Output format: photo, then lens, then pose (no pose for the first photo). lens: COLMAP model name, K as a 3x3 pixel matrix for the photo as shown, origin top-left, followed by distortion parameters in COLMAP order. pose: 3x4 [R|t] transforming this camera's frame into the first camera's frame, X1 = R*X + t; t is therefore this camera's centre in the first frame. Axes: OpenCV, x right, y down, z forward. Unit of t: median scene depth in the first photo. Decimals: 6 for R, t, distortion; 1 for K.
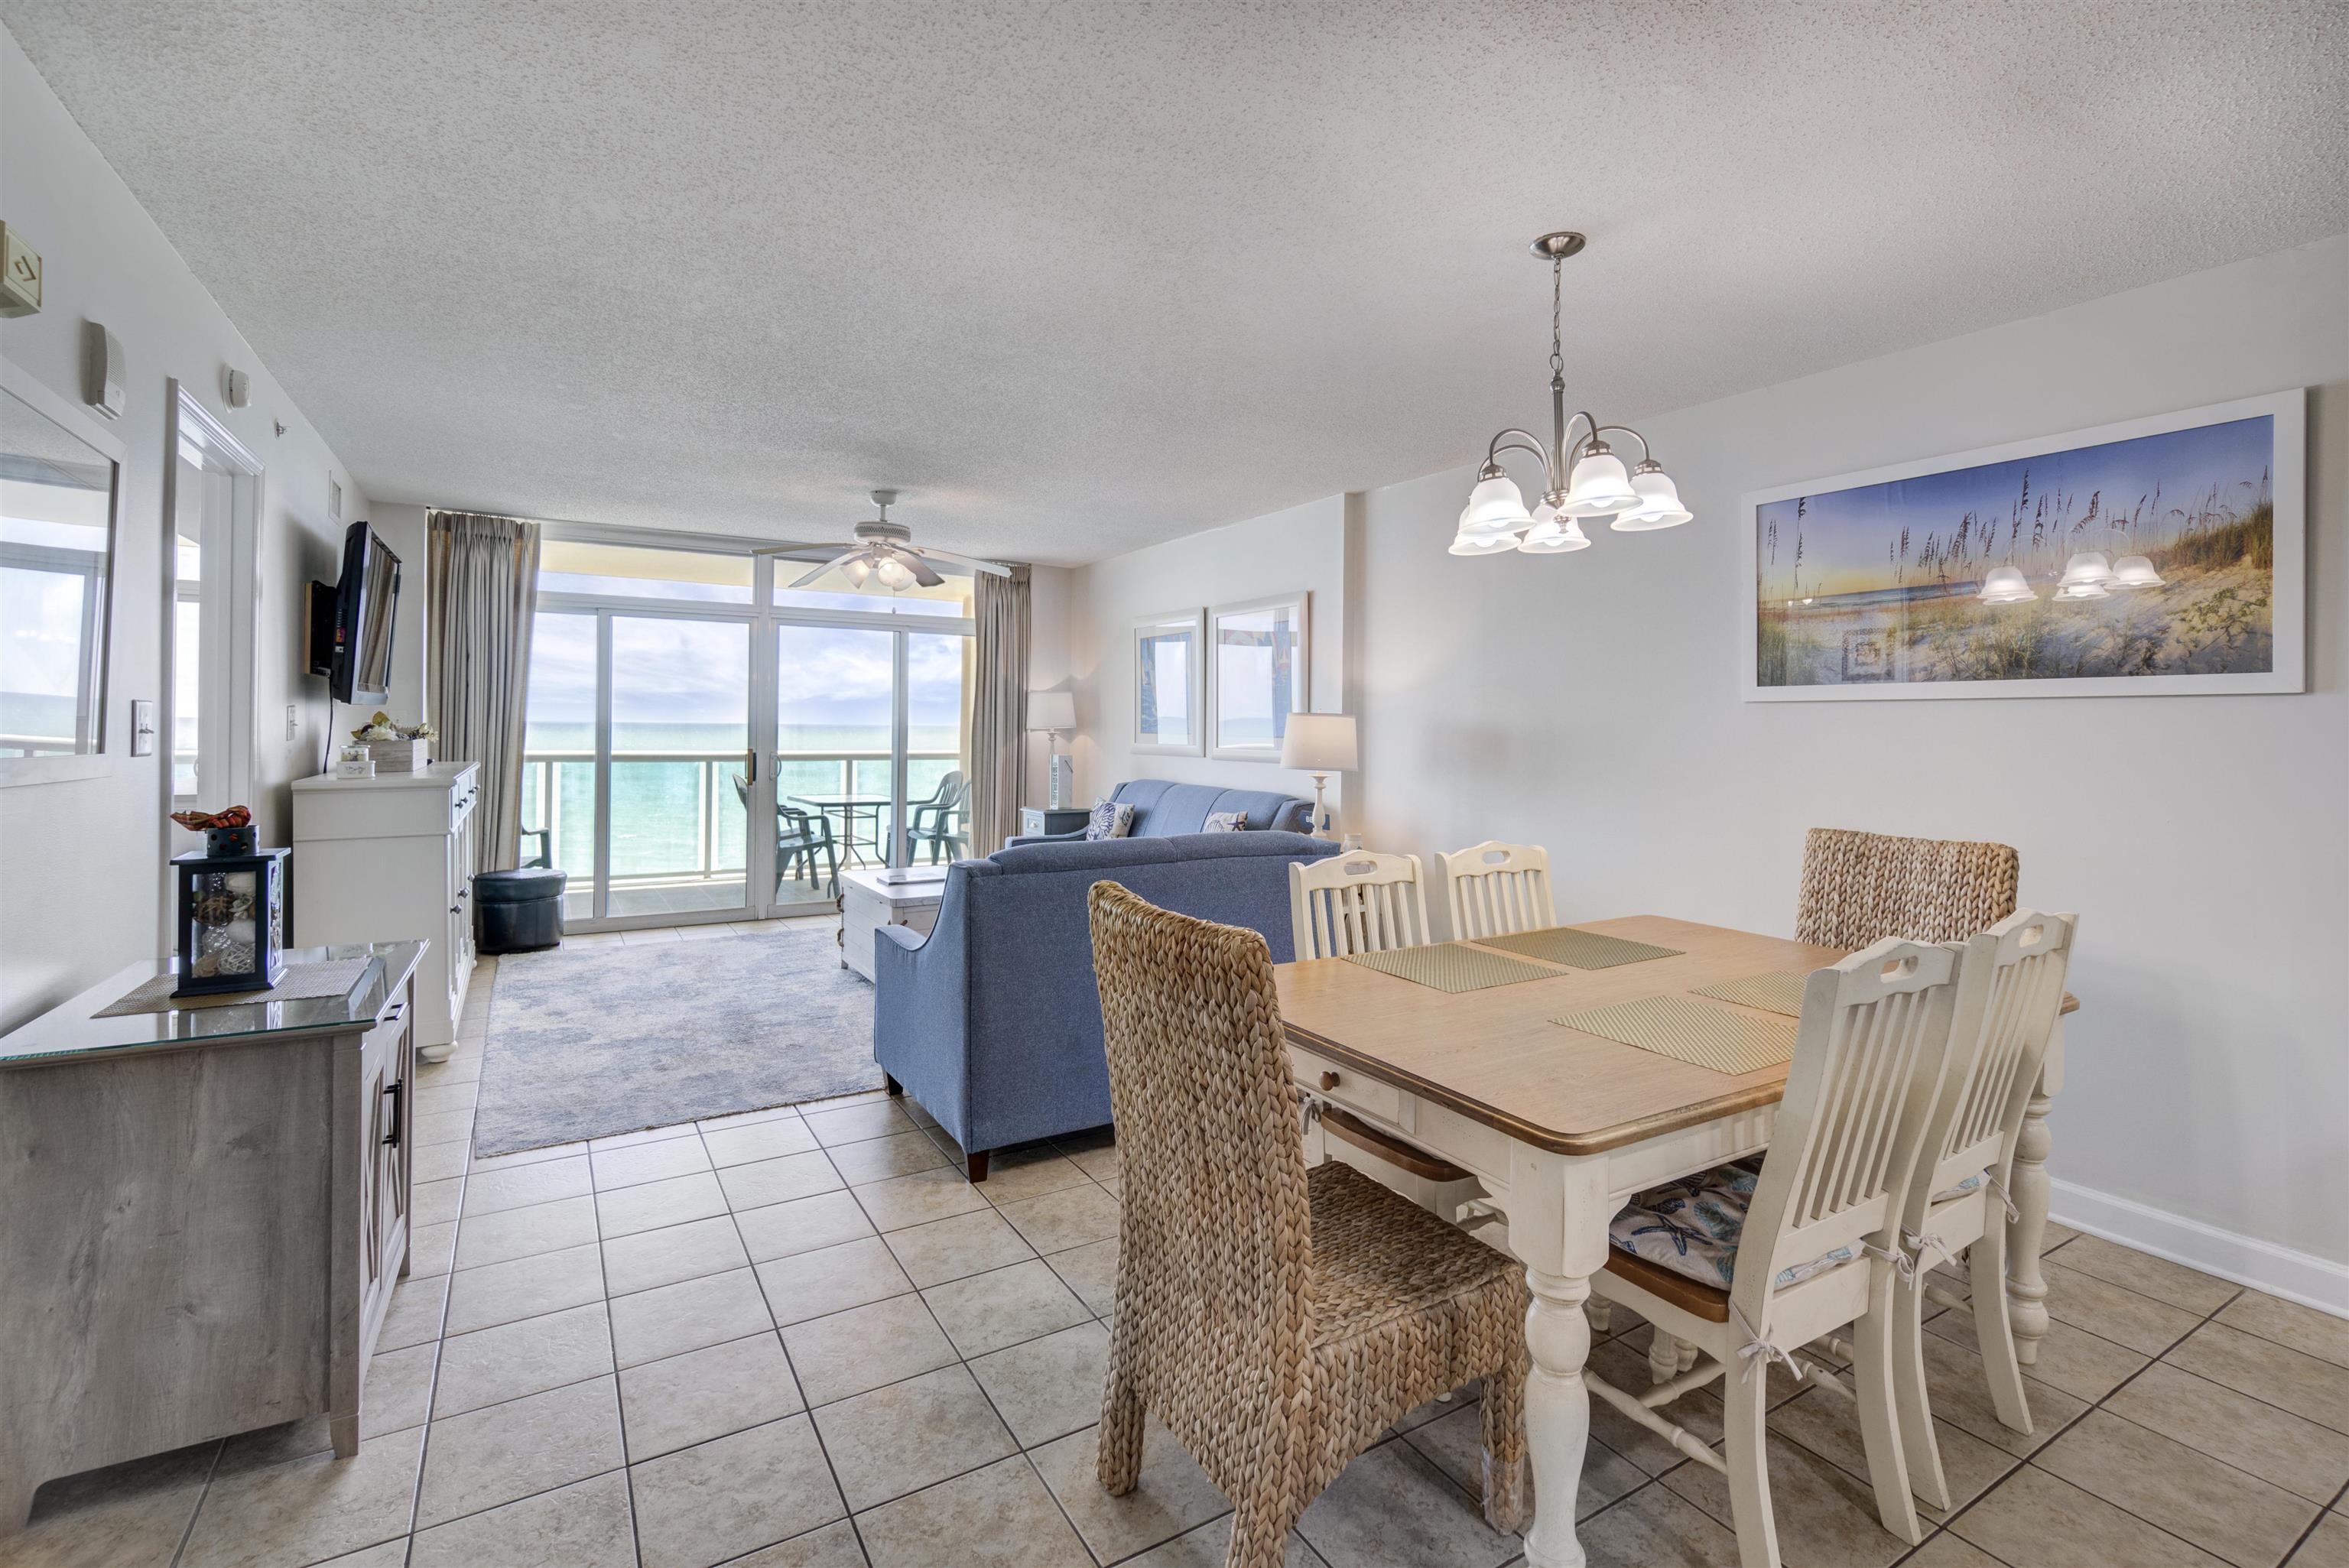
lens RADIAL K [[1059.3, 0, 1171.2], [0, 1059.3, 721.0], [0, 0, 1]] dist [-0.002846, 0.000173]
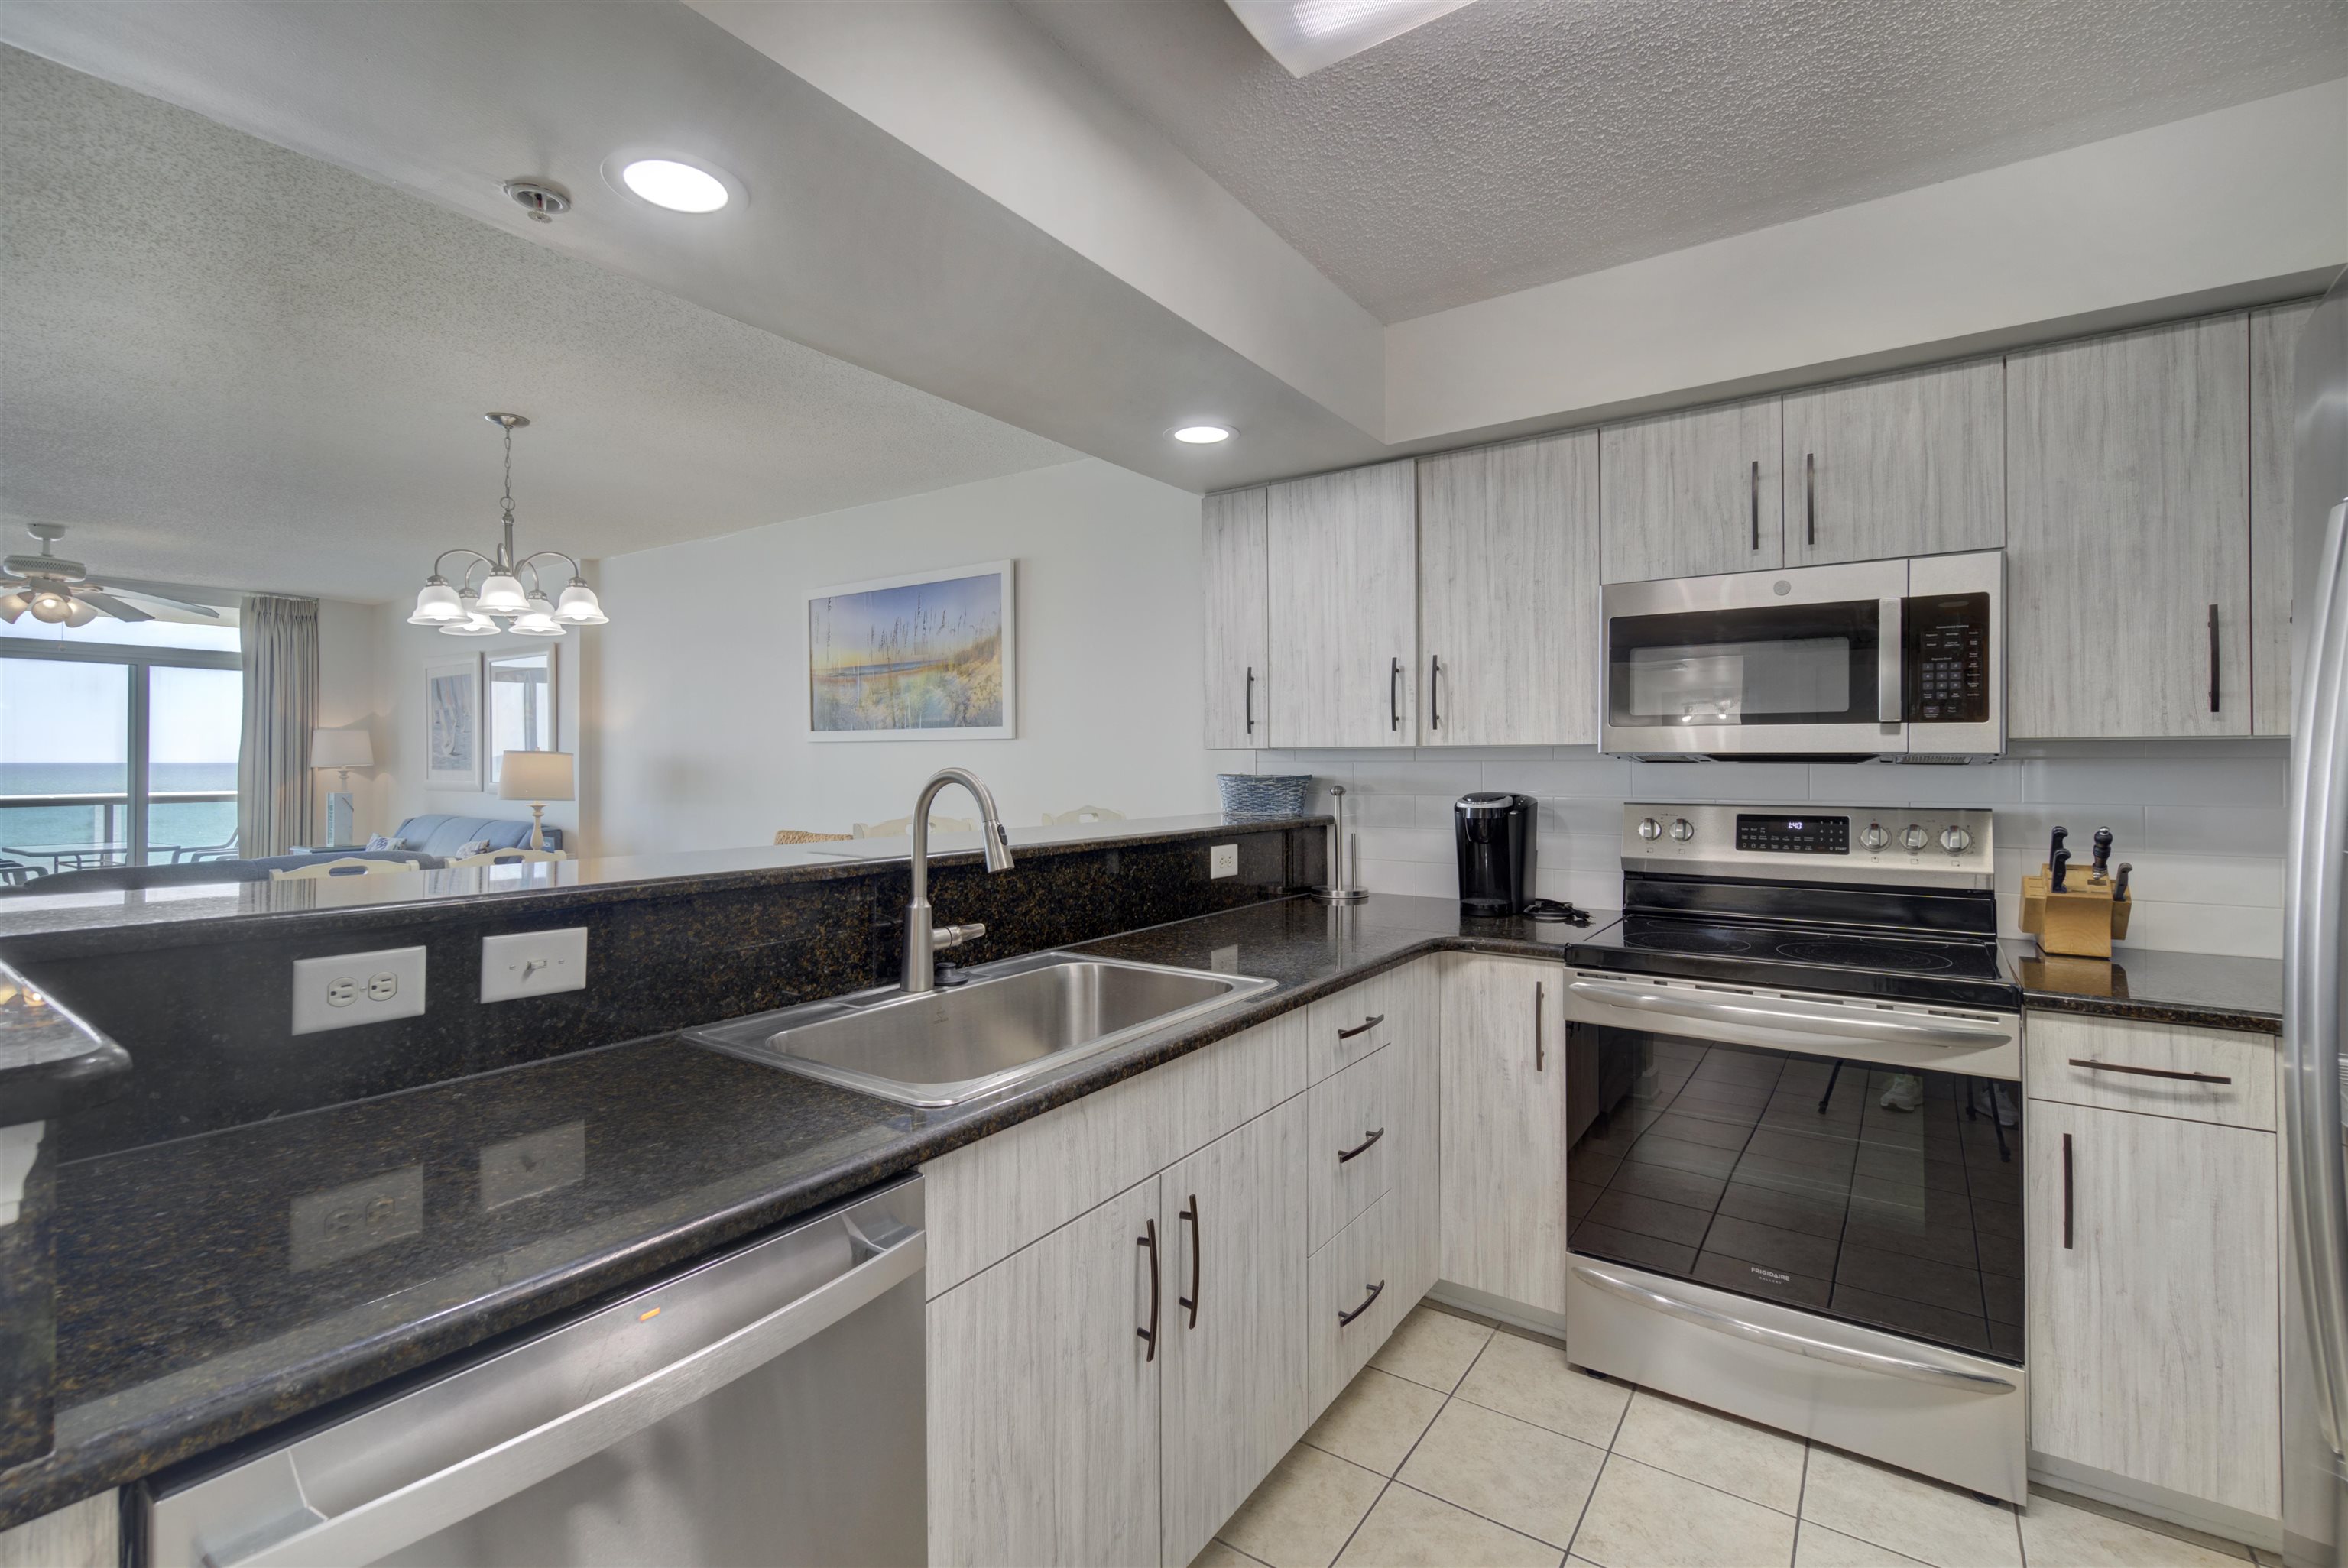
lens RADIAL K [[1053.3, 0, 1161.4], [0, 1053.3, 759.2], [0, 0, 1]] dist [0.000446, 0.000448]
pose [[0.917367, -0.010186, 0.397911, 0.495170], [0.007565, 0.999938, 0.008157, -0.004551], [-0.397969, -0.004473, 0.917388, -0.520868]]
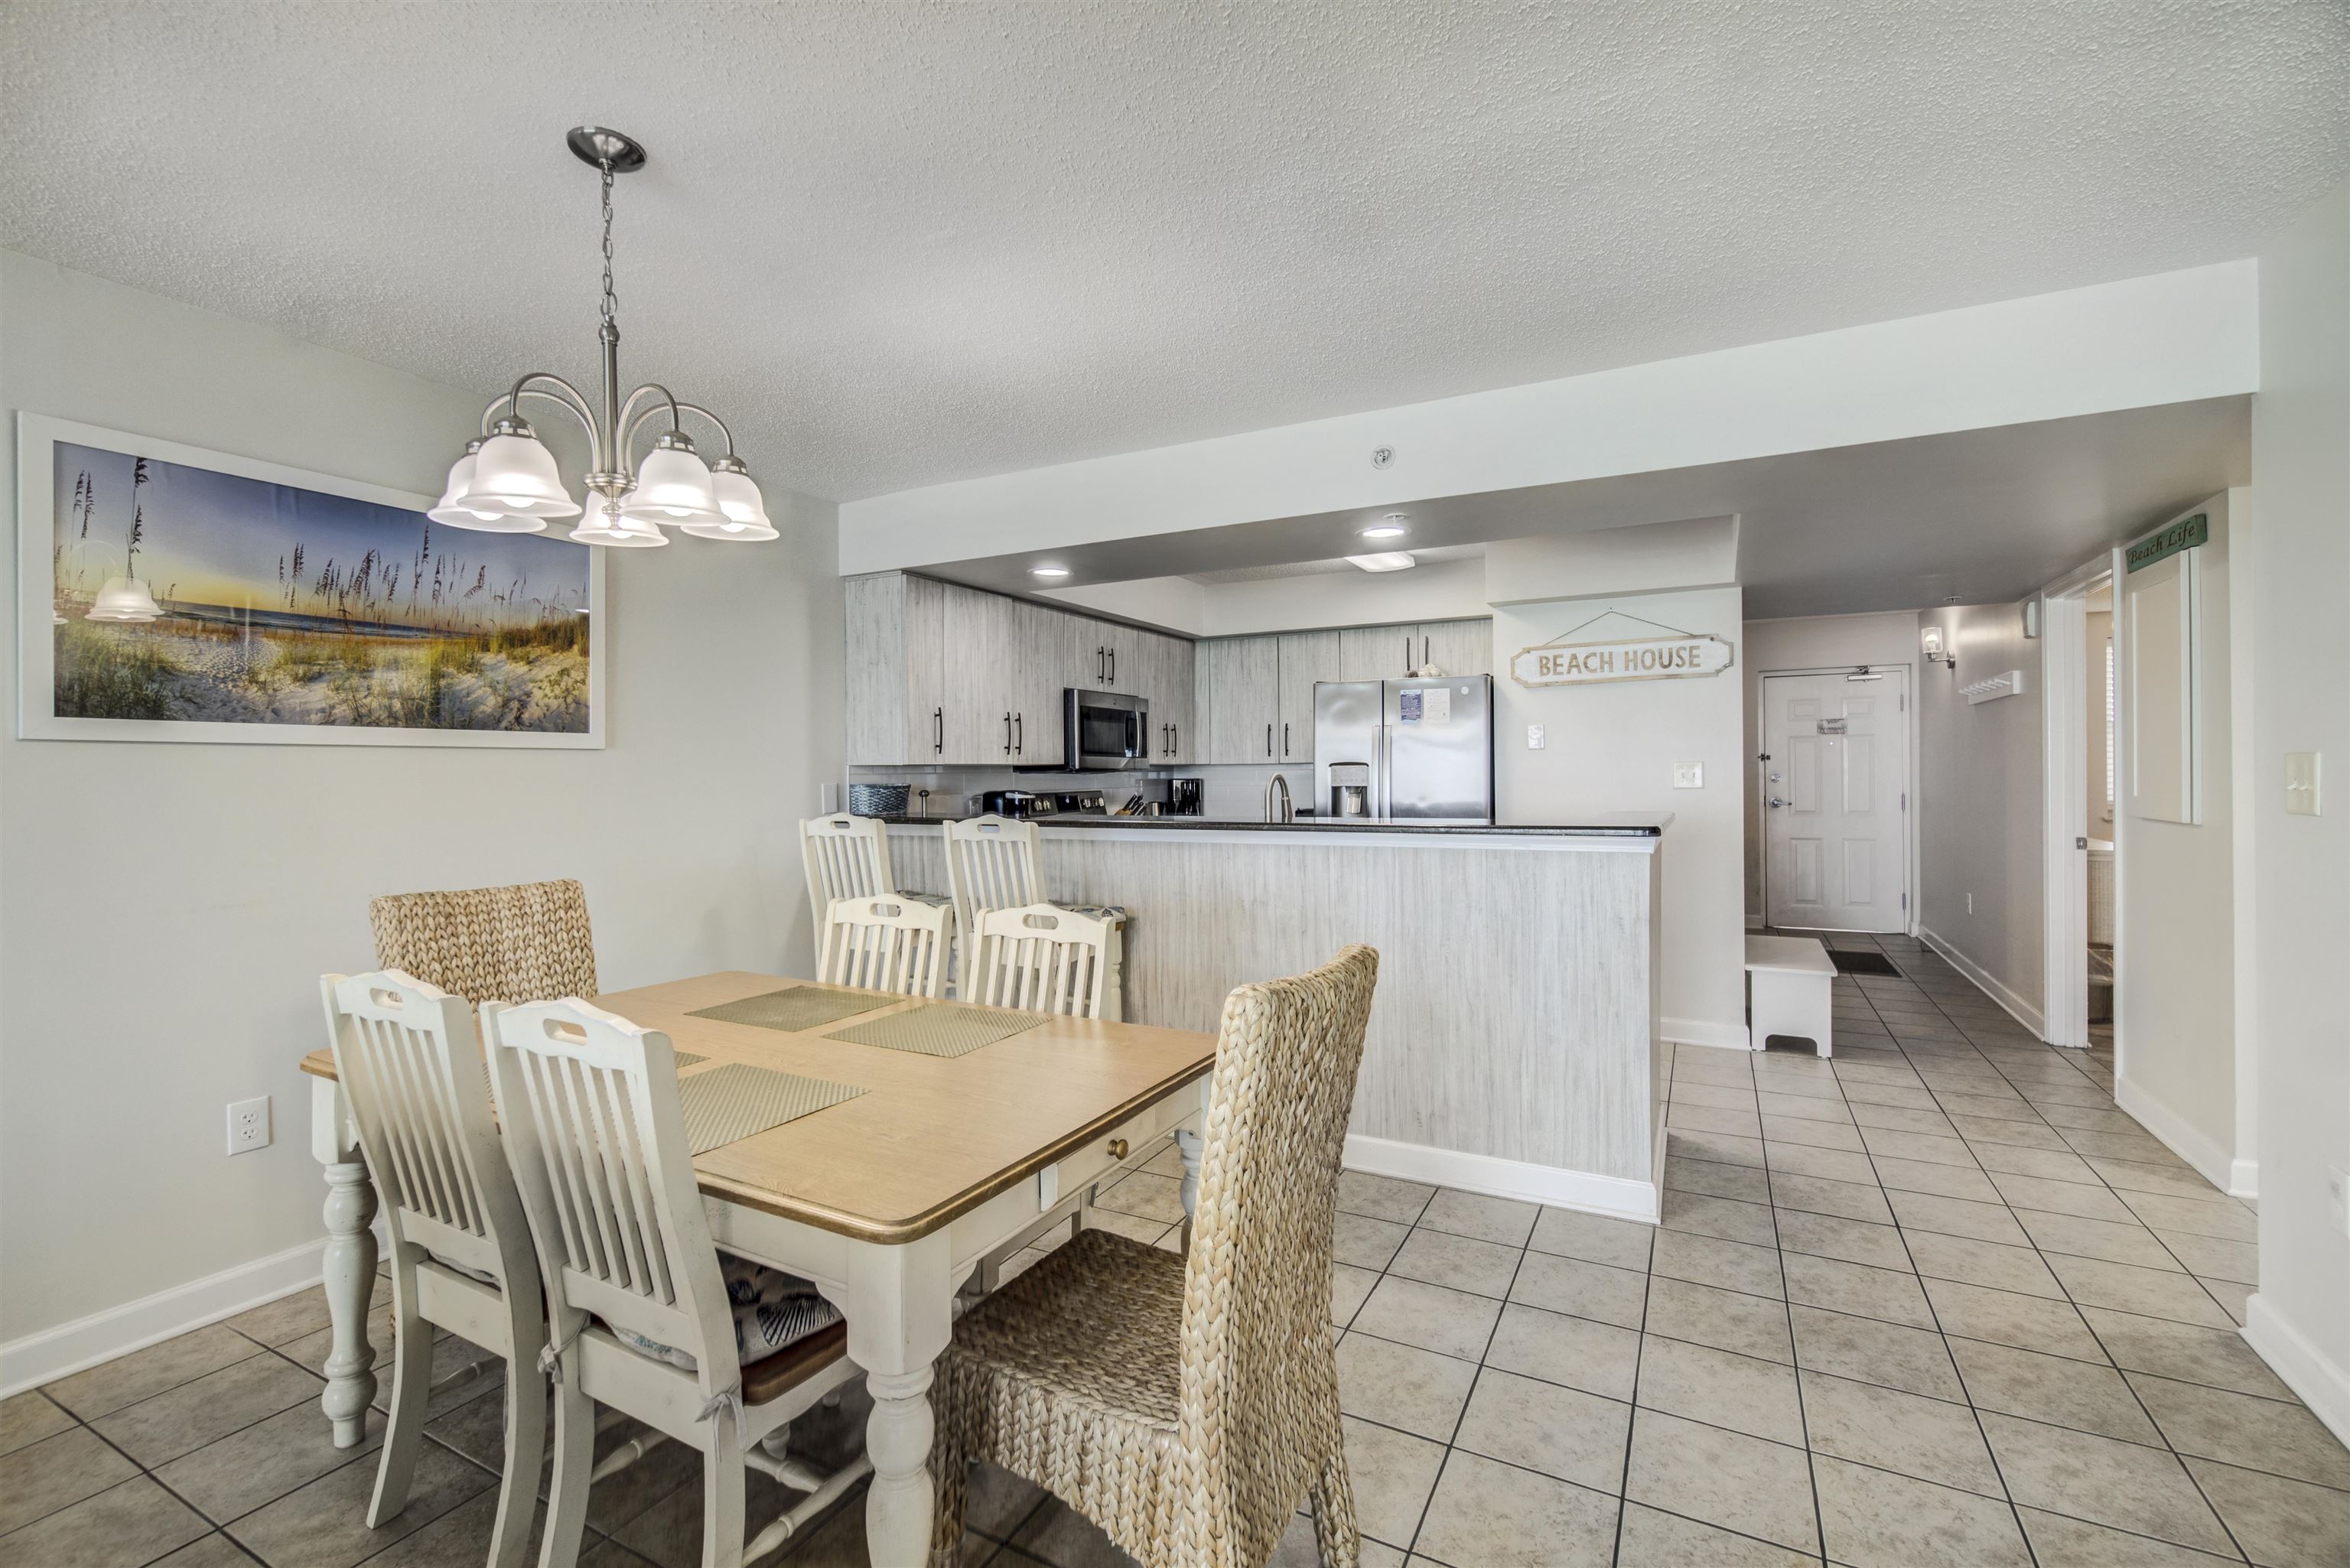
lens RADIAL K [[1029.0, 0, 1151.5], [0, 1029.0, 774.6], [0, 0, 1]] dist [-0.002314, -0.000255]
pose [[-0.505006, -0.011595, 0.863038, -0.393974], [-0.005084, 0.999932, 0.010460, -0.008370], [-0.863101, 0.000895, -0.505031, 0.854338]]
